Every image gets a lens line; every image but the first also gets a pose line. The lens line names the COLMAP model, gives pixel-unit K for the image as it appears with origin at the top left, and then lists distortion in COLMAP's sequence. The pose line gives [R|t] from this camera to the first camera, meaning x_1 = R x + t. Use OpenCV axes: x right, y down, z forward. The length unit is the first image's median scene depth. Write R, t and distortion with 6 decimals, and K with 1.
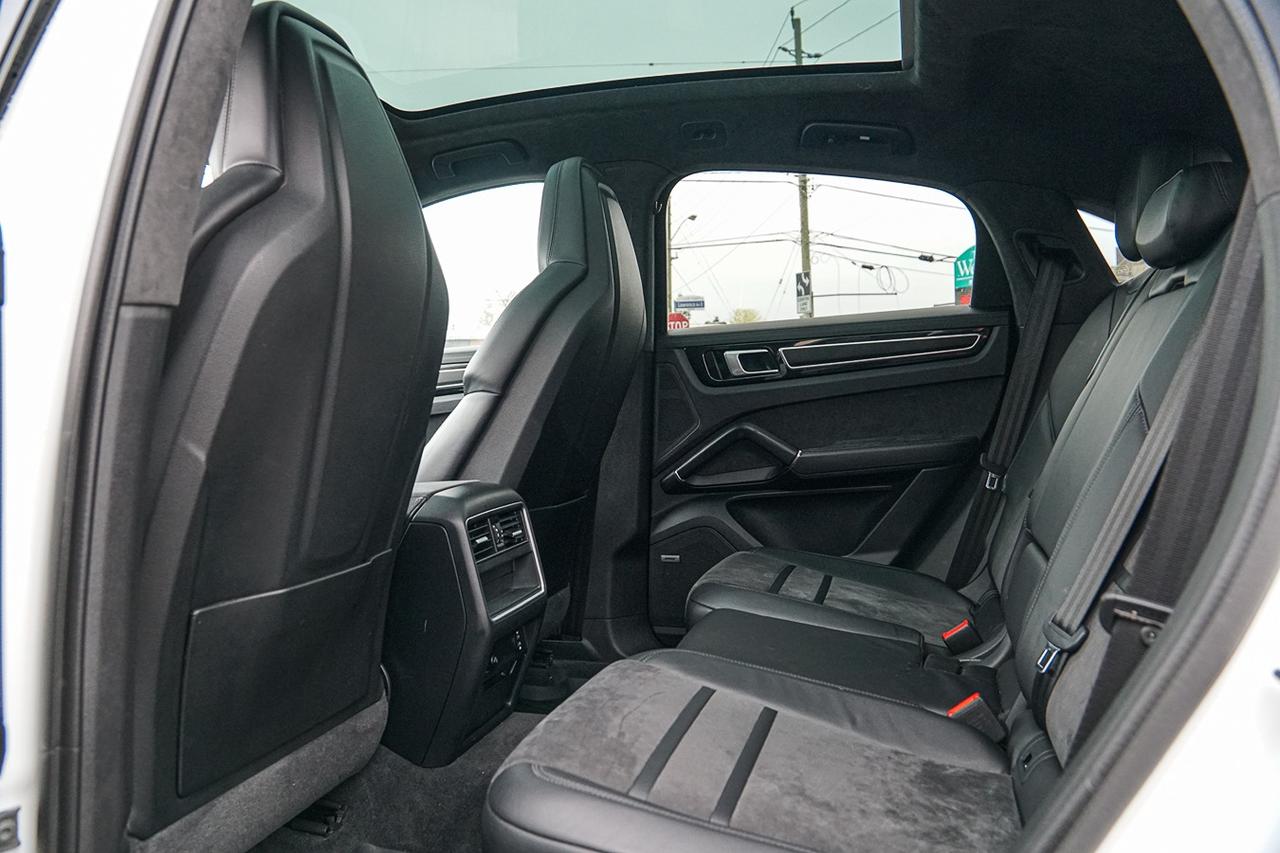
lens RADIAL K [[1002.6, 0, 638.7], [0, 1002.6, 424.3], [0, 0, 1]] dist [-0.133335, 0.103718]
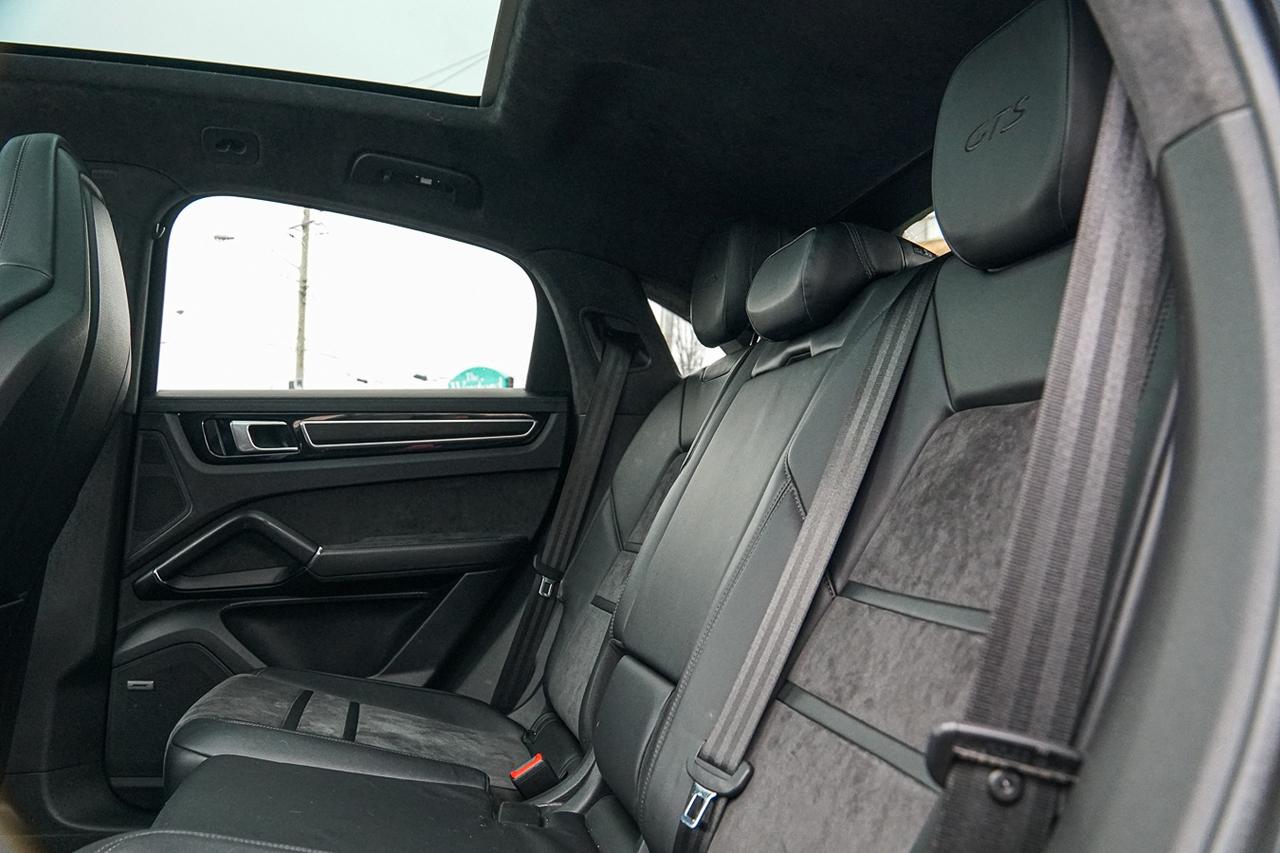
lens RADIAL K [[1002.6, 0, 628.3], [0, 1002.6, 427.3], [0, 0, 1]] dist [-0.133335, 0.103718]
pose [[0.878669, 0.077389, 0.471117, -0.005925], [-0.023115, 0.992514, -0.119926, 0.021865], [-0.476871, 0.094486, 0.873880, 0.179692]]
